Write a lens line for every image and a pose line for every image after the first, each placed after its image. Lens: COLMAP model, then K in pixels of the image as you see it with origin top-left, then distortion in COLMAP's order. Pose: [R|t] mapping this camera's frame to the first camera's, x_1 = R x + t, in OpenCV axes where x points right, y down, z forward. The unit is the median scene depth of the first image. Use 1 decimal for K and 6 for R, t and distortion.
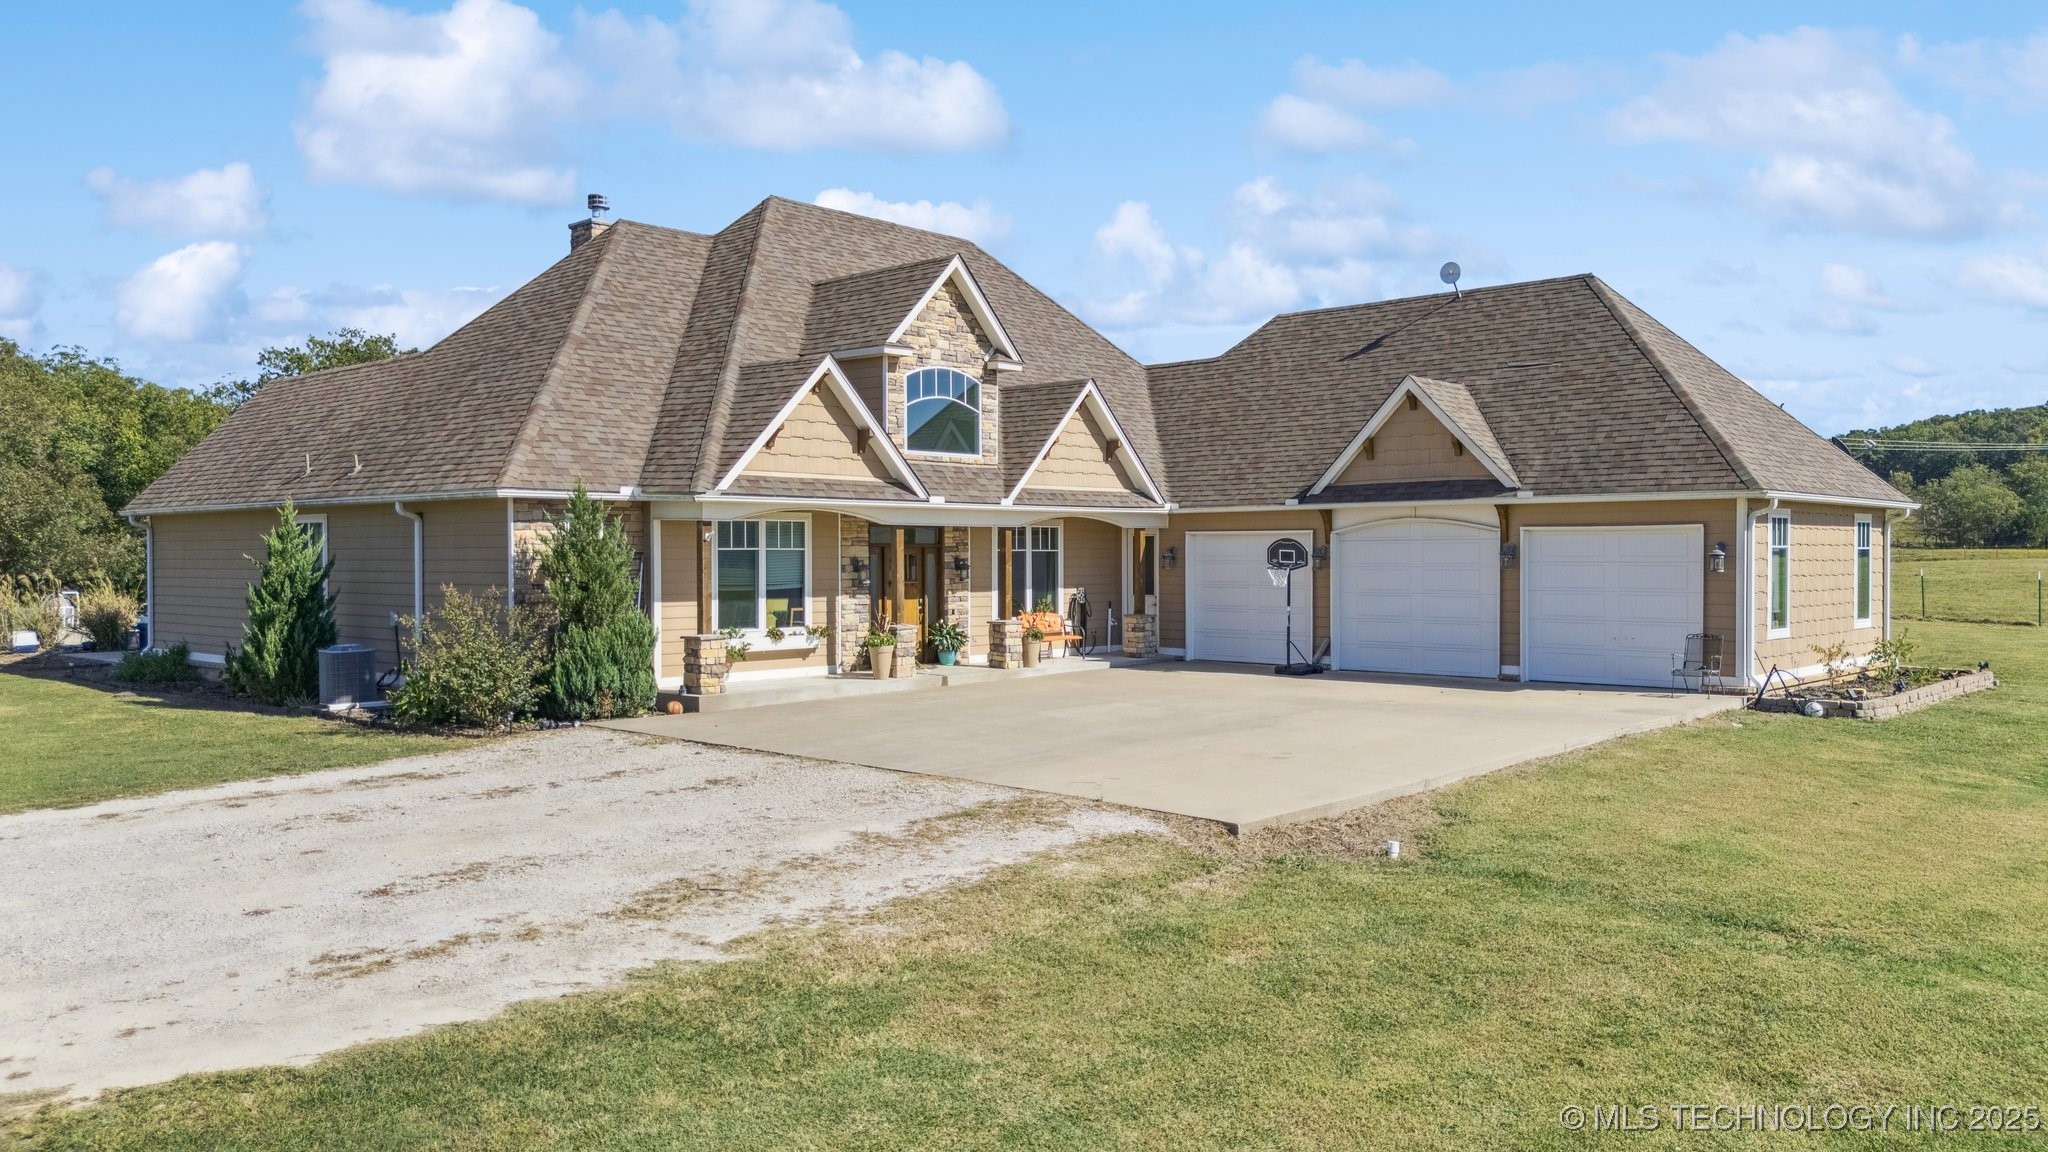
lens RADIAL K [[1534.2, 0, 1024.0], [0, 1534.2, 576.0], [0, 0, 1]] dist [0.067239, -0.003247]
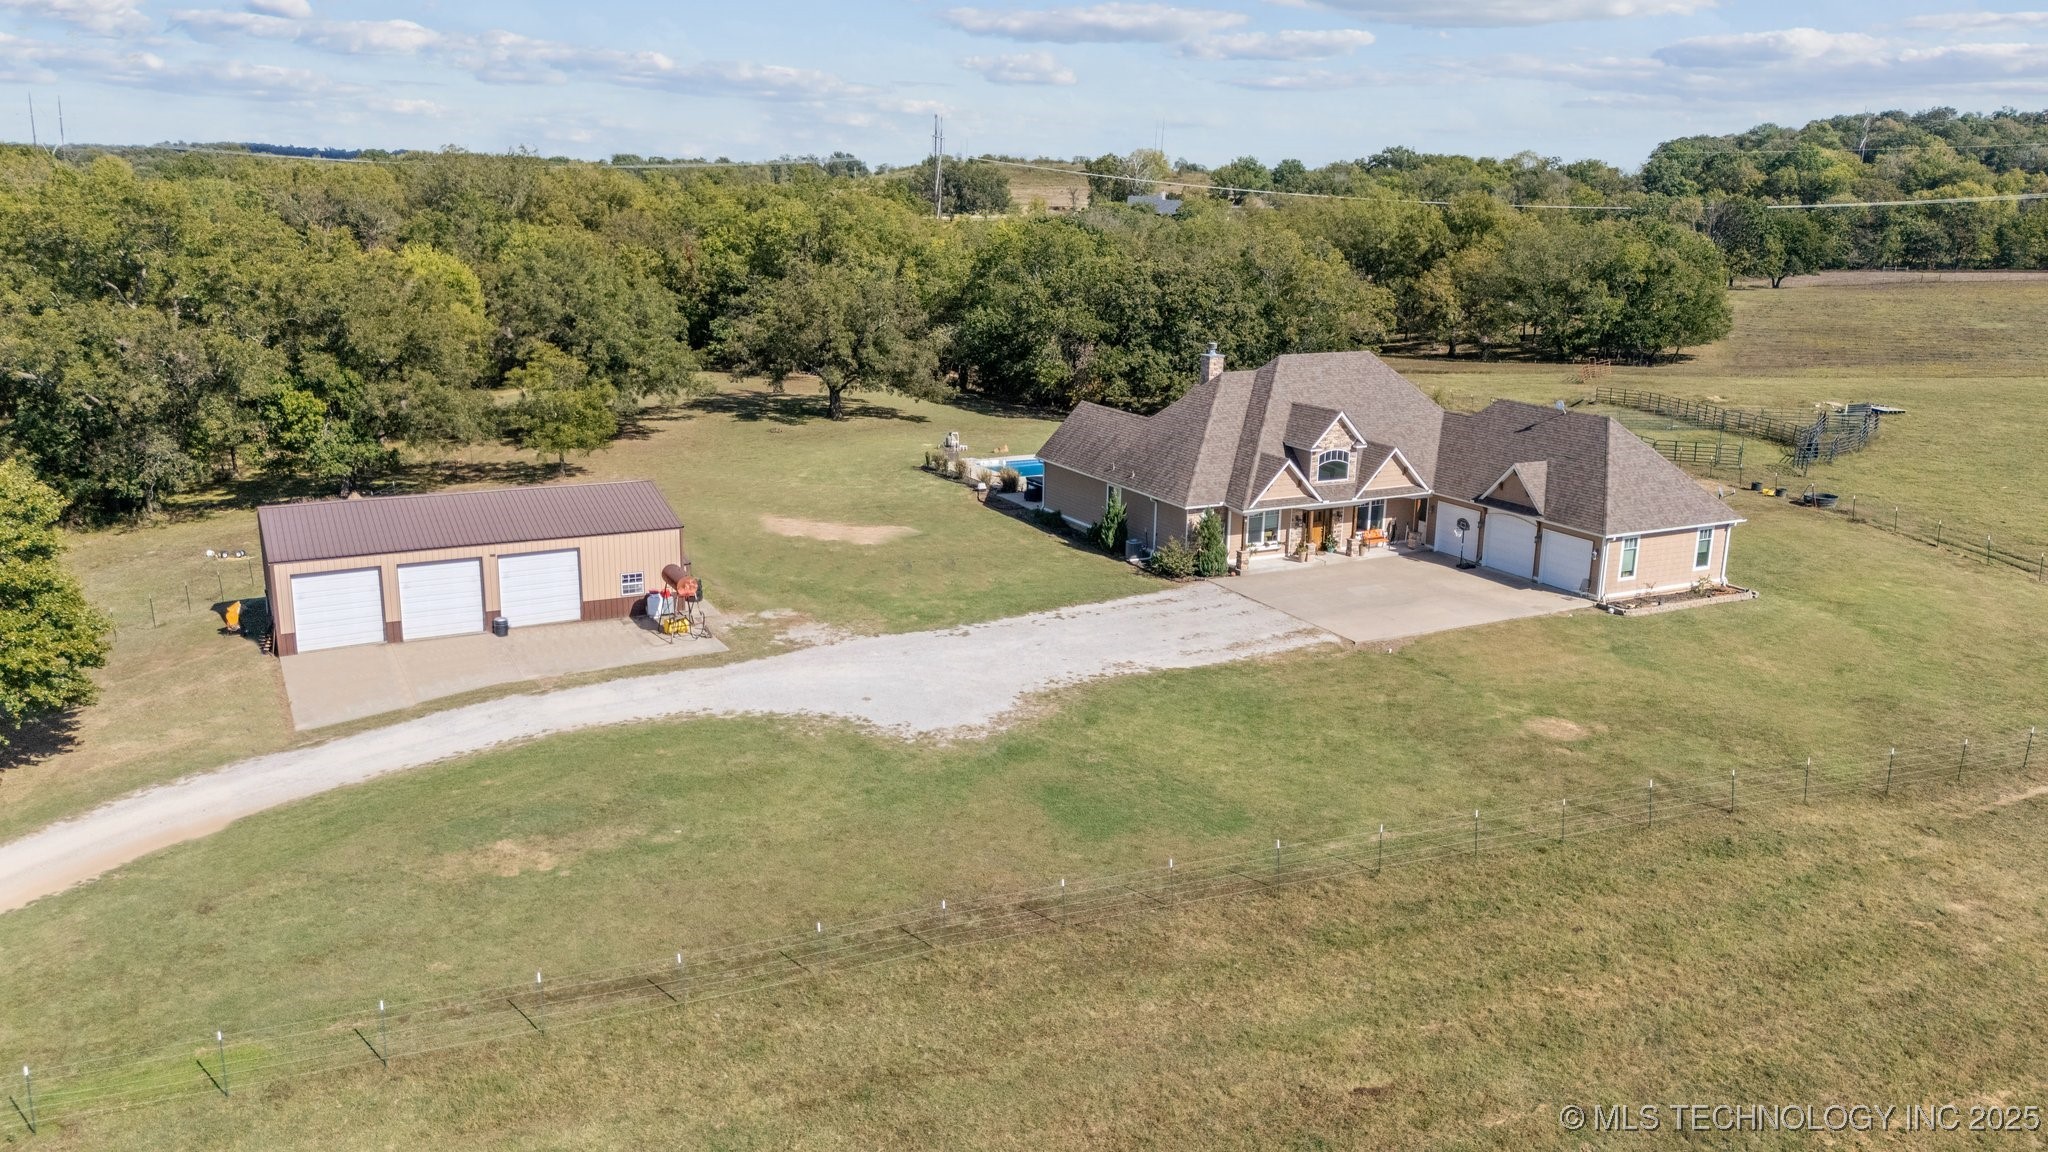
lens RADIAL K [[1534.2, 0, 1024.0], [0, 1534.2, 576.0], [0, 0, 1]] dist [0.067239, -0.003247]
pose [[0.941056, 0.103034, -0.322176, 0.362074], [-0.028641, 0.973329, 0.227619, -0.568696], [0.337036, -0.204975, 0.918908, -1.910091]]
